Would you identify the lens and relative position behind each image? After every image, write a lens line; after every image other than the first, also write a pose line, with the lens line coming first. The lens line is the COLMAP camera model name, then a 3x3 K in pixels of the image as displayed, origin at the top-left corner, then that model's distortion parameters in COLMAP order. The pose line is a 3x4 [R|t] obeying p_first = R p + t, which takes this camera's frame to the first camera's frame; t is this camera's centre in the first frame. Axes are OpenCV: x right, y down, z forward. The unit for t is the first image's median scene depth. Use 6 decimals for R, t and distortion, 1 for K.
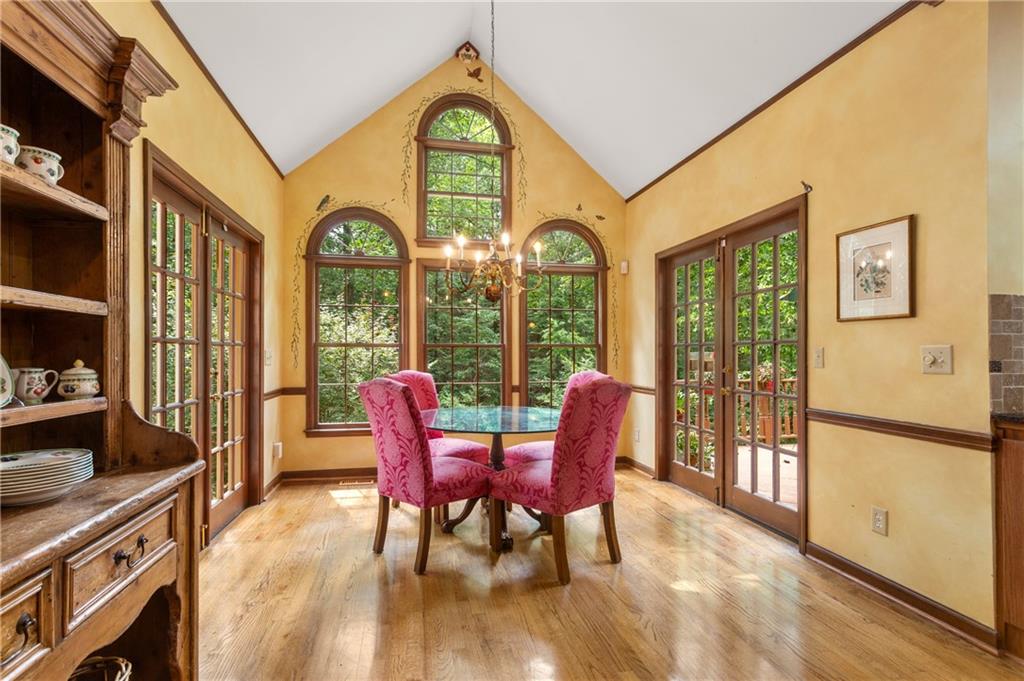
lens RADIAL K [[487.3, 0, 500.4], [0, 487.3, 357.9], [0, 0, 1]] dist [-0.003867, 0.000842]
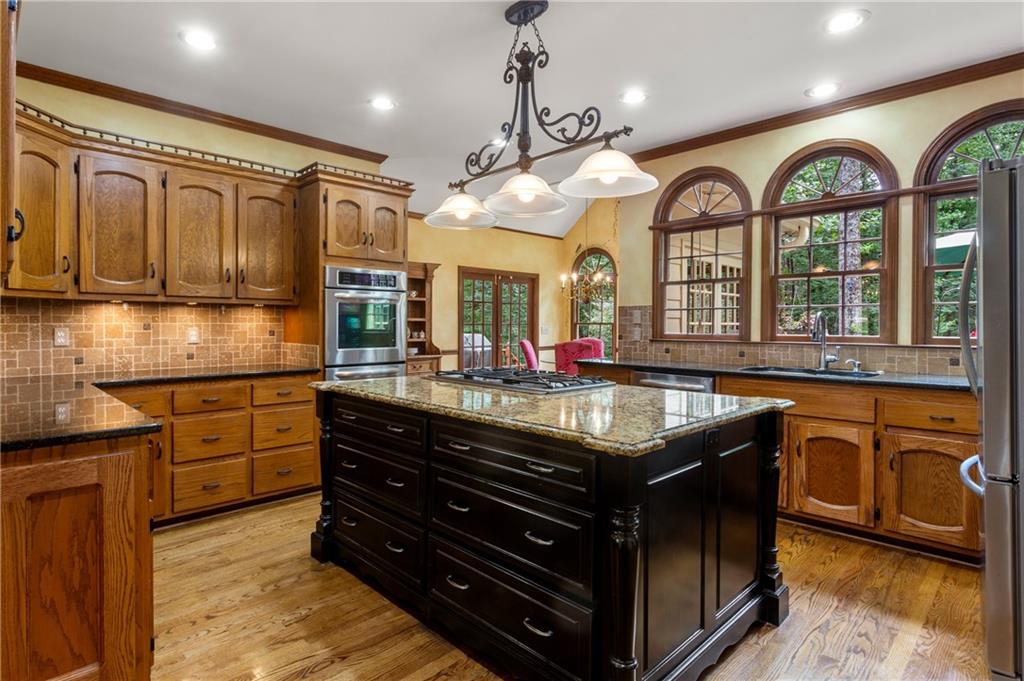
lens RADIAL K [[524.8, 0, 501.5], [0, 524.8, 325.3], [0, 0, 1]] dist [0.001198, 0.001630]
pose [[0.549569, 0.002428, -0.835445, 1.951547], [-0.007334, 0.999971, -0.001918, -0.020865], [0.835416, 0.007182, 0.549571, -0.602034]]
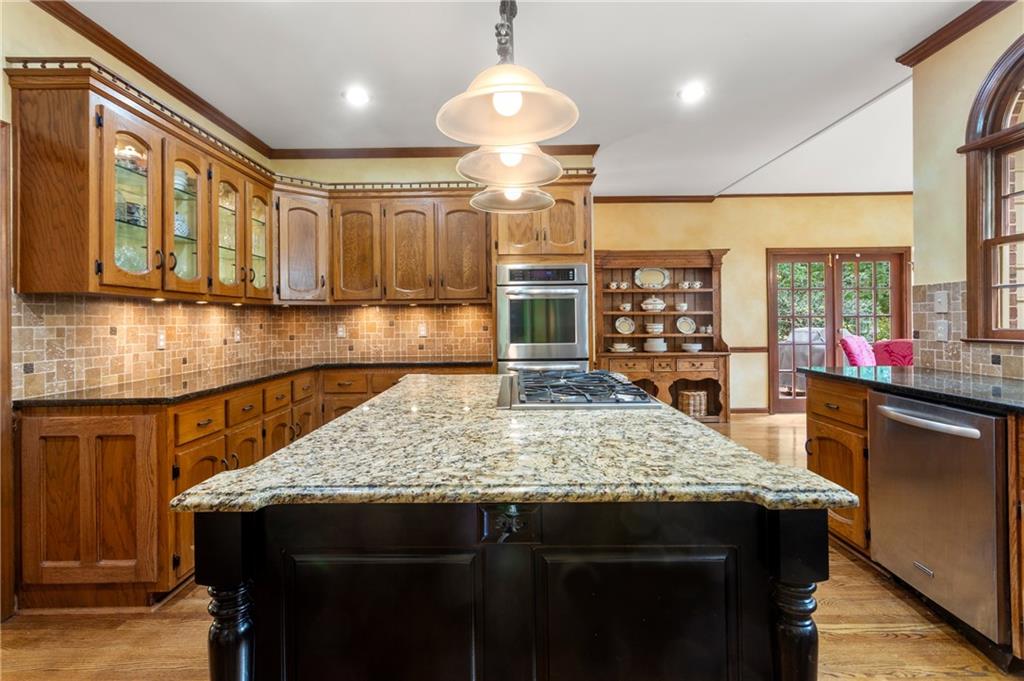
lens RADIAL K [[487.3, 0, 516.8], [0, 487.3, 317.5], [0, 0, 1]] dist [-0.003867, 0.000842]
pose [[-0.189758, -0.003454, -0.981825, 1.868378], [0.005711, 0.999973, -0.004621, -0.023637], [0.981814, -0.006484, -0.189733, 0.061968]]
